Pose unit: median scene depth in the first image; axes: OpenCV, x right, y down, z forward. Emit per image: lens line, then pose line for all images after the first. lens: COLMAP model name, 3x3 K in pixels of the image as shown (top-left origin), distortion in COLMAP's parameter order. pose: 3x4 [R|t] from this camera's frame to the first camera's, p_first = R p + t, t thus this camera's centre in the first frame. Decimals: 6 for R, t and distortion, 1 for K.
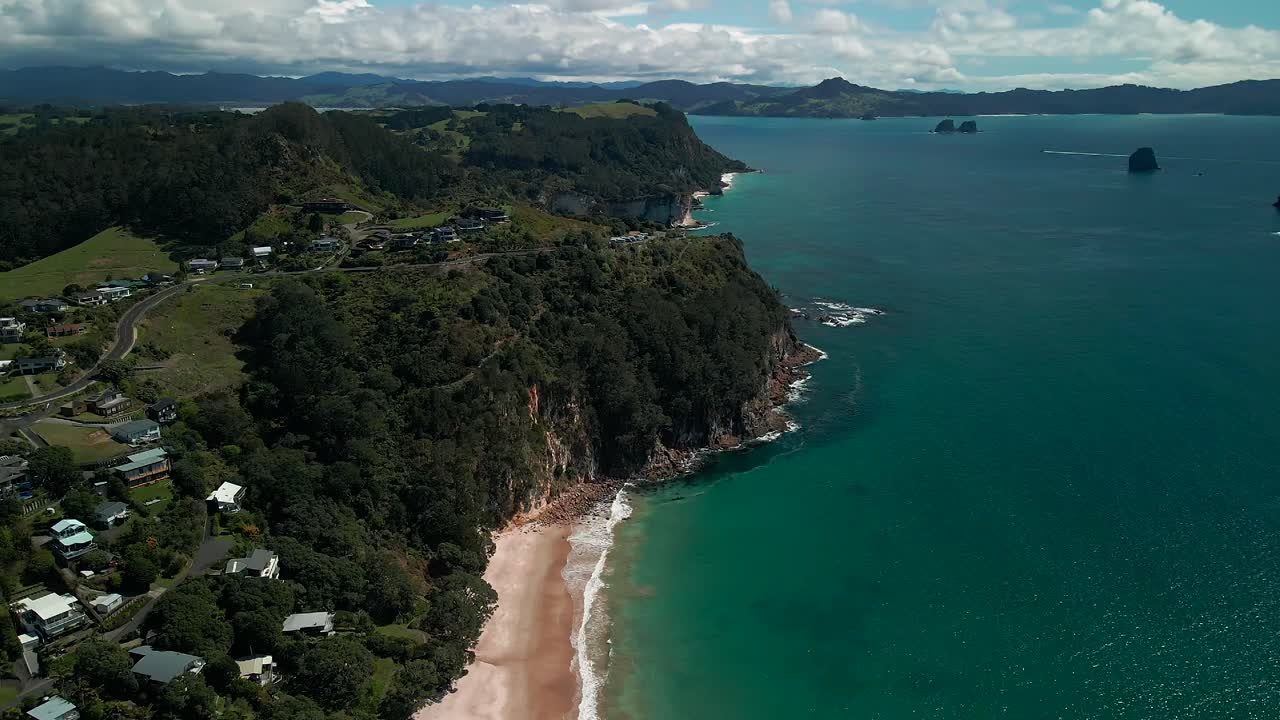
lens RADIAL K [[947.3, 0, 640.0], [0, 947.3, 360.0], [0, 0, 1]] dist [-0.003516, 0.000837]
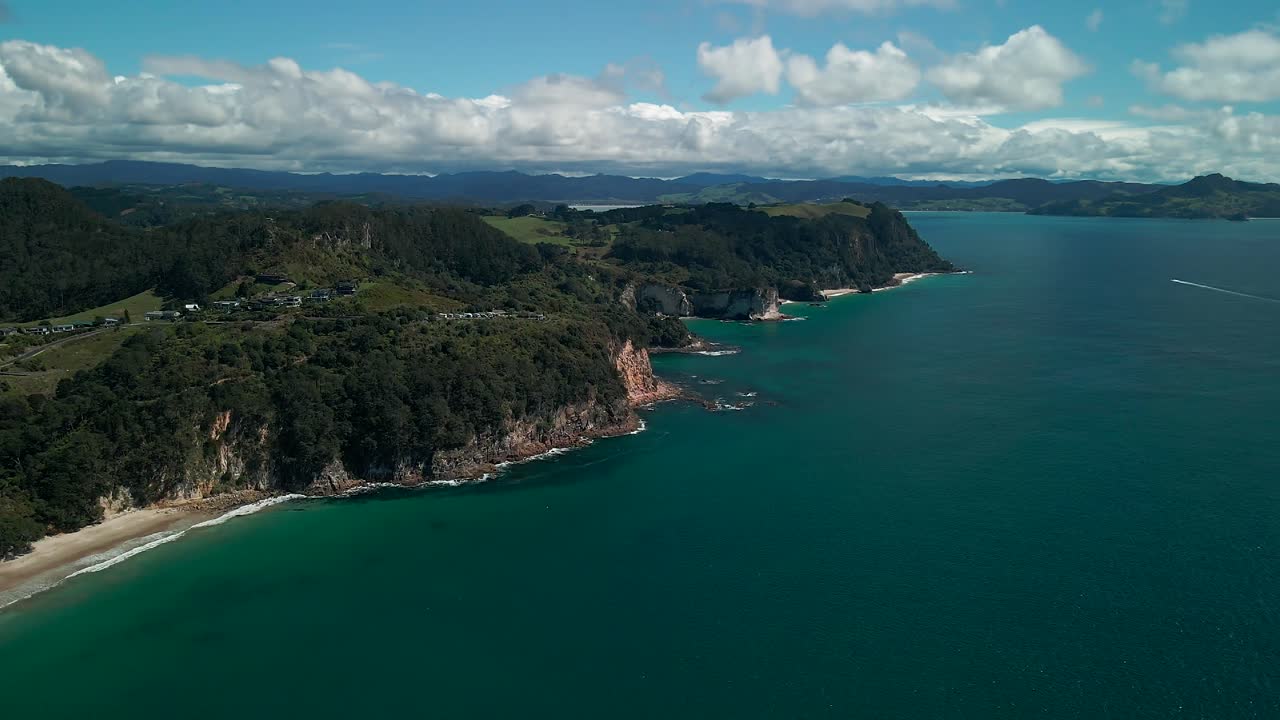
lens RADIAL K [[943.7, 0, 640.0], [0, 943.7, 360.0], [0, 0, 1]] dist [0.018819, 0.006999]
pose [[0.917939, 0.069993, -0.390499, 0.297032], [-0.107914, 0.991251, -0.076000, -0.001961], [0.381763, 0.111904, 0.917461, -0.003857]]
